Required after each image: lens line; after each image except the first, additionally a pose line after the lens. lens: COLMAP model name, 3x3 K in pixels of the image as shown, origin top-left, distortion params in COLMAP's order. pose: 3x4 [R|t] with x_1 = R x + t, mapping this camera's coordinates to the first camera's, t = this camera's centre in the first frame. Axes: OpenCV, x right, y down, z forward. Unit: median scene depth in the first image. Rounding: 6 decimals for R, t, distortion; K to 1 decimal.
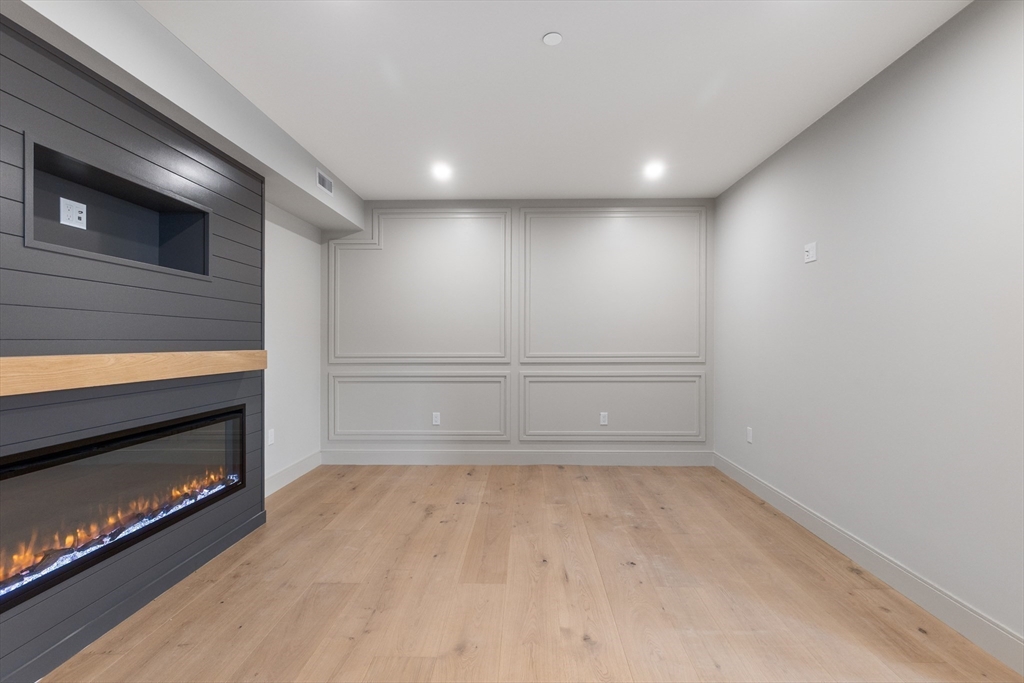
lens RADIAL K [[465.1, 0, 515.0], [0, 465.1, 345.0], [0, 0, 1]] dist [0.008119, -0.002037]
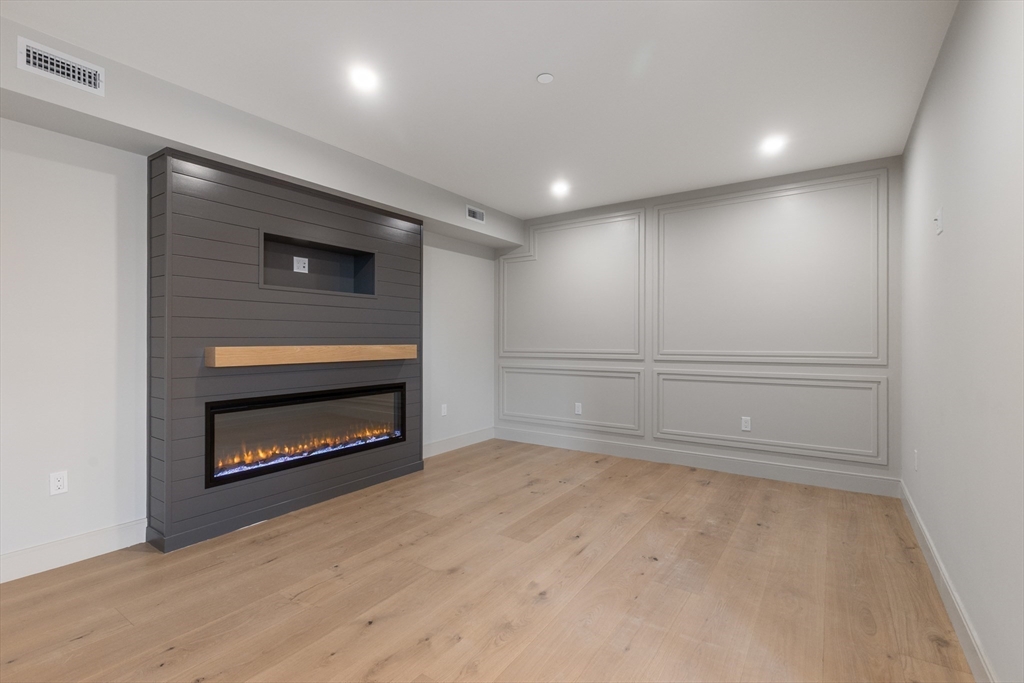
lens RADIAL K [[465.1, 0, 518.5], [0, 465.1, 341.0], [0, 0, 1]] dist [0.008119, -0.002037]
pose [[0.839918, 0.002410, -0.542707, 0.466384], [-0.004132, 0.999990, -0.001954, 0.000729], [0.542697, 0.003884, 0.839920, -0.007242]]
